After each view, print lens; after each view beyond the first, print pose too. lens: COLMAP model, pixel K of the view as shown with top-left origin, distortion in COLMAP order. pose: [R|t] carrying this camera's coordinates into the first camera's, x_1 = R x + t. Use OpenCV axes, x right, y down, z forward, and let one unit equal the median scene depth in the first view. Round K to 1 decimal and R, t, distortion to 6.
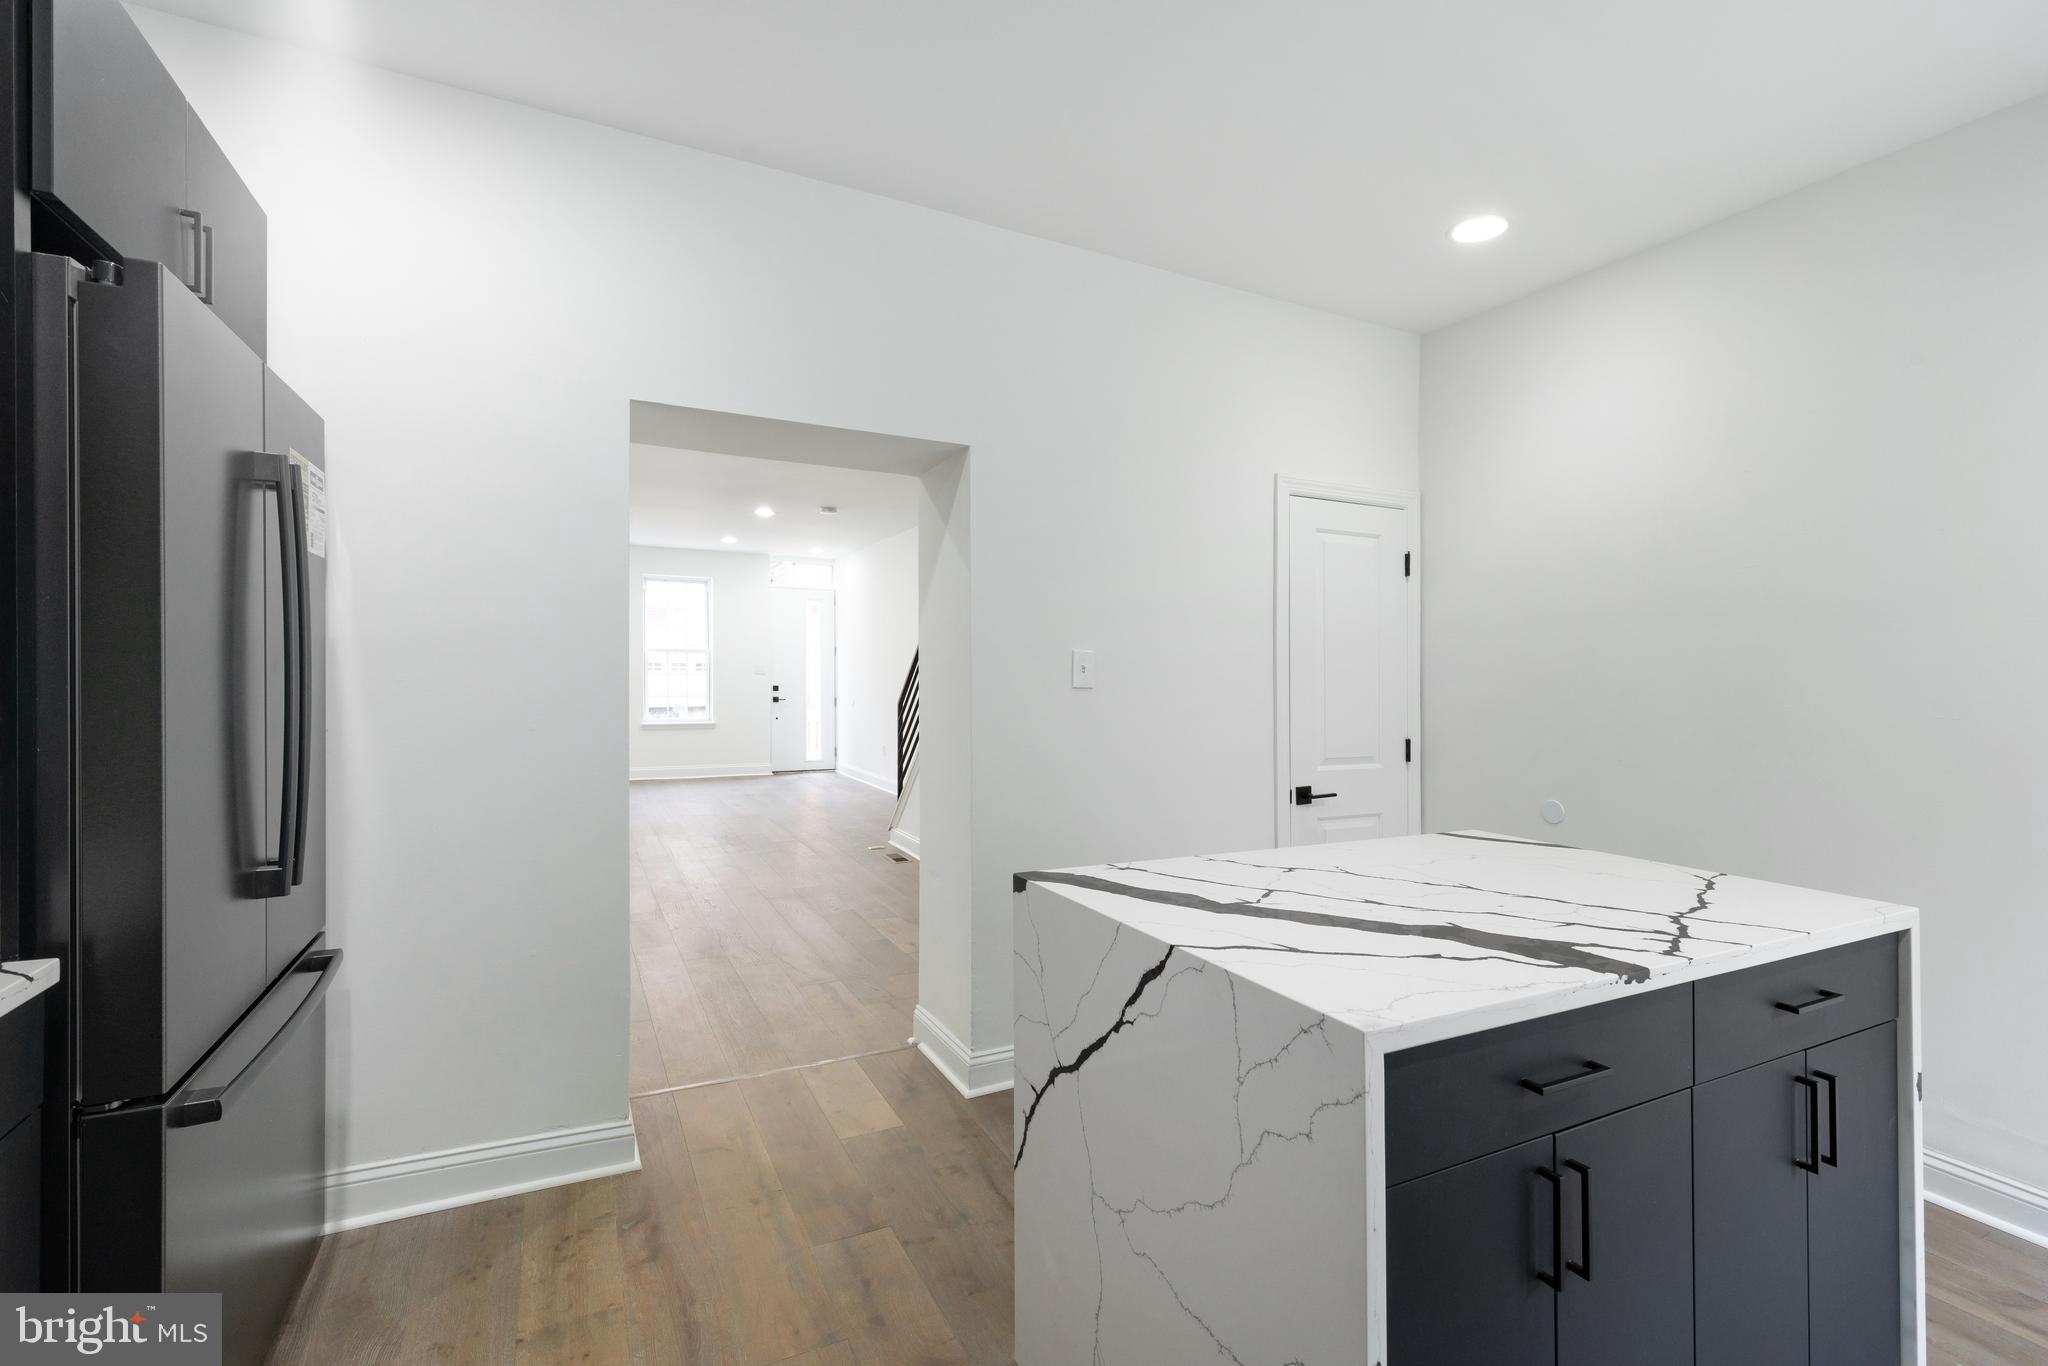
lens RADIAL K [[925.6, 0, 1027.3], [0, 925.6, 662.6], [0, 0, 1]] dist [0.001094, -0.000410]
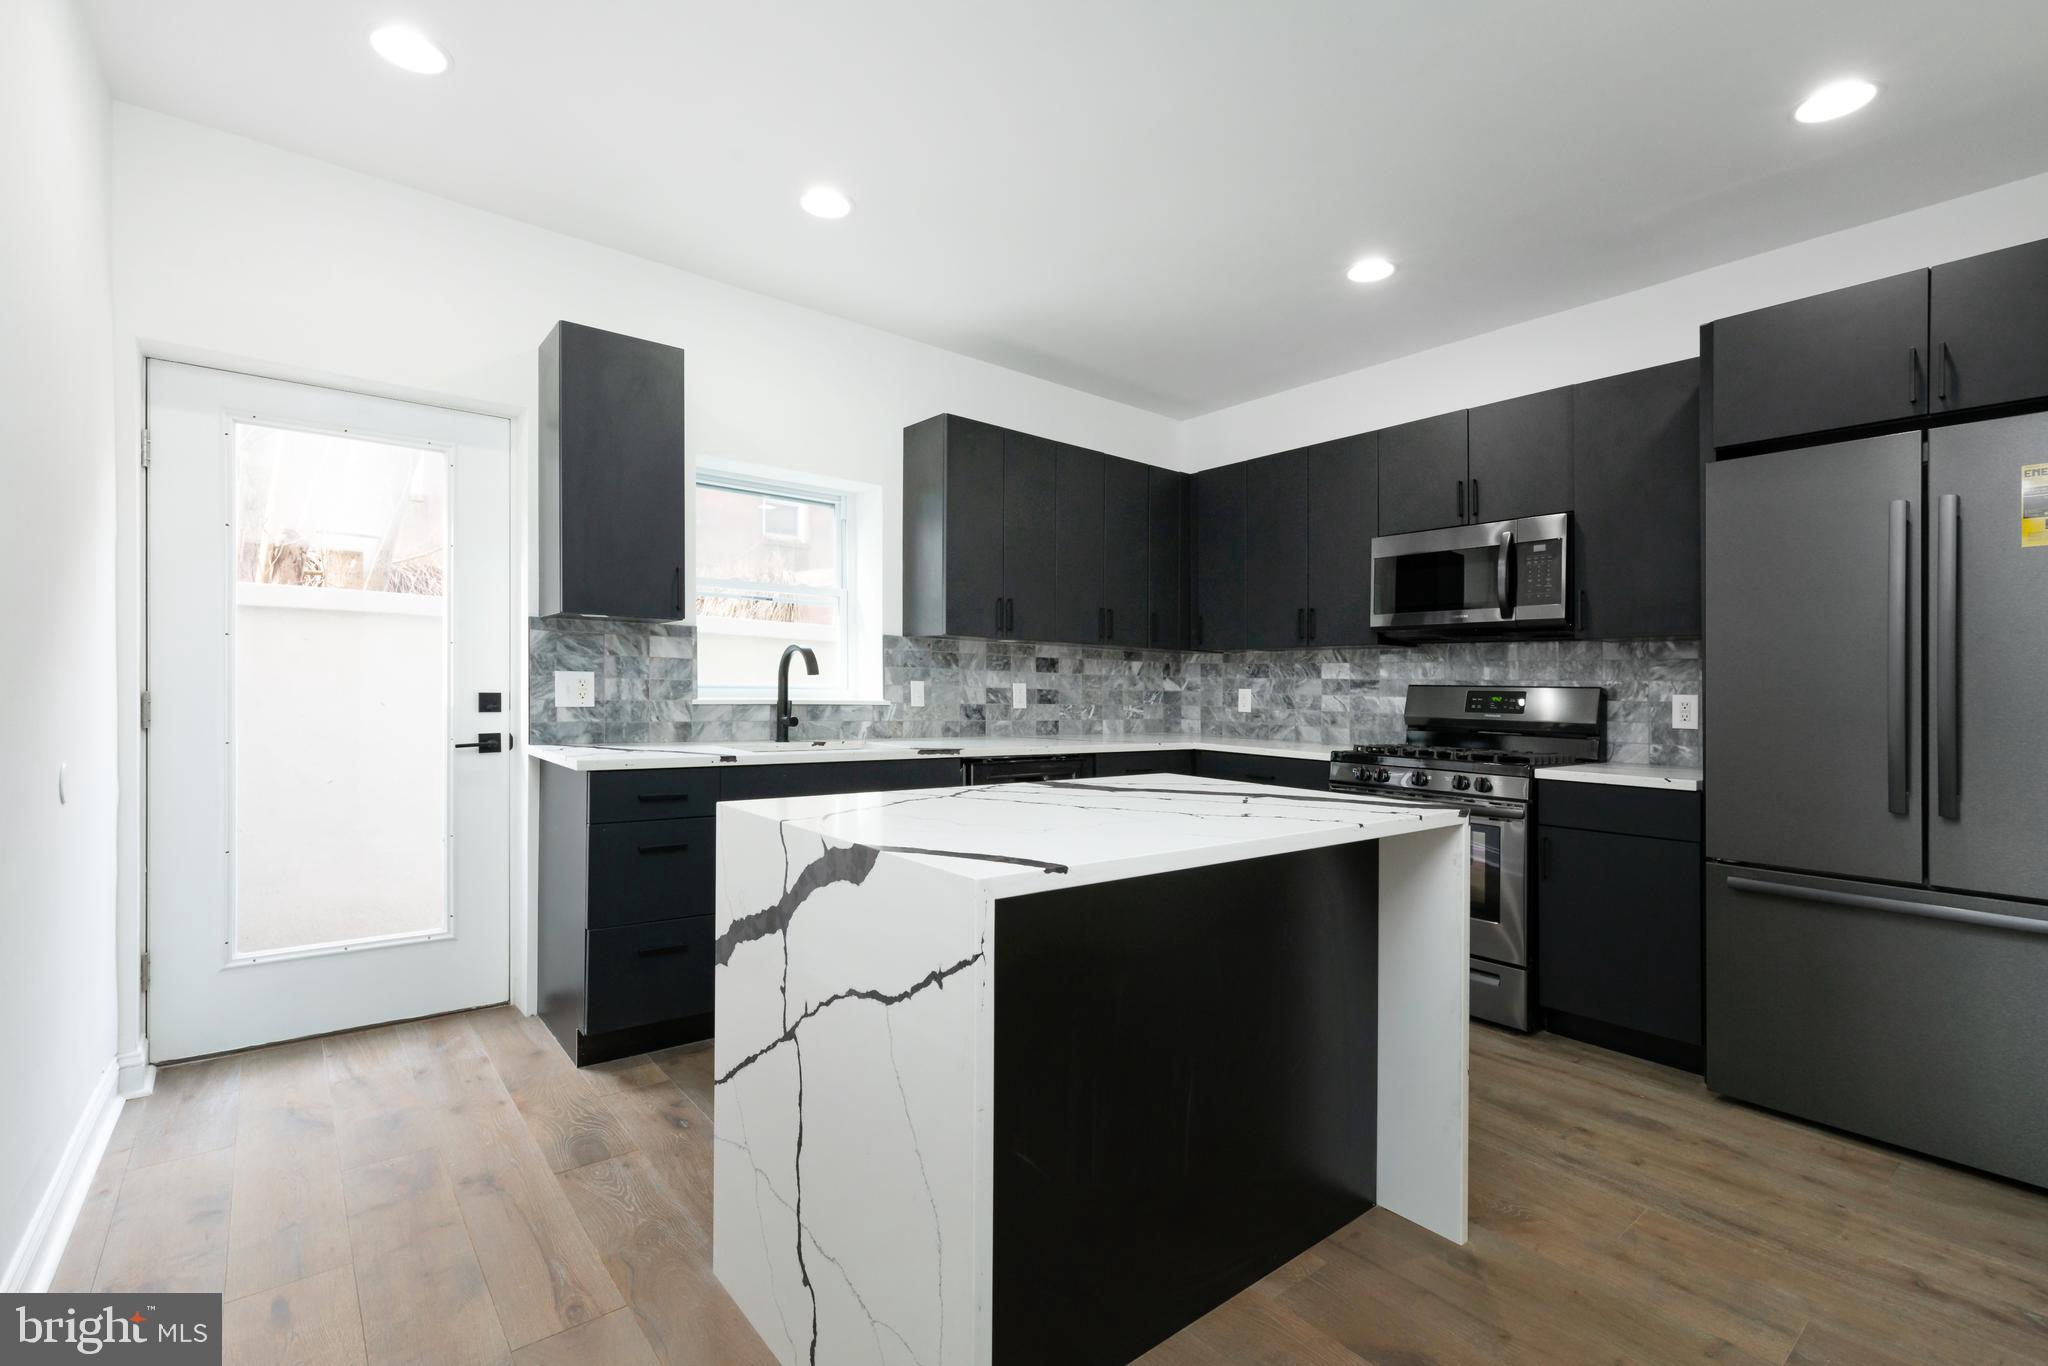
lens RADIAL K [[908.7, 0, 979.3], [0, 908.7, 597.4], [0, 0, 1]] dist [0.001865, -0.000561]
pose [[-0.980045, -0.033967, -0.195853, 0.724517], [-0.013167, 0.994221, -0.106539, 0.070745], [0.198340, -0.101834, -0.974829, 1.786758]]
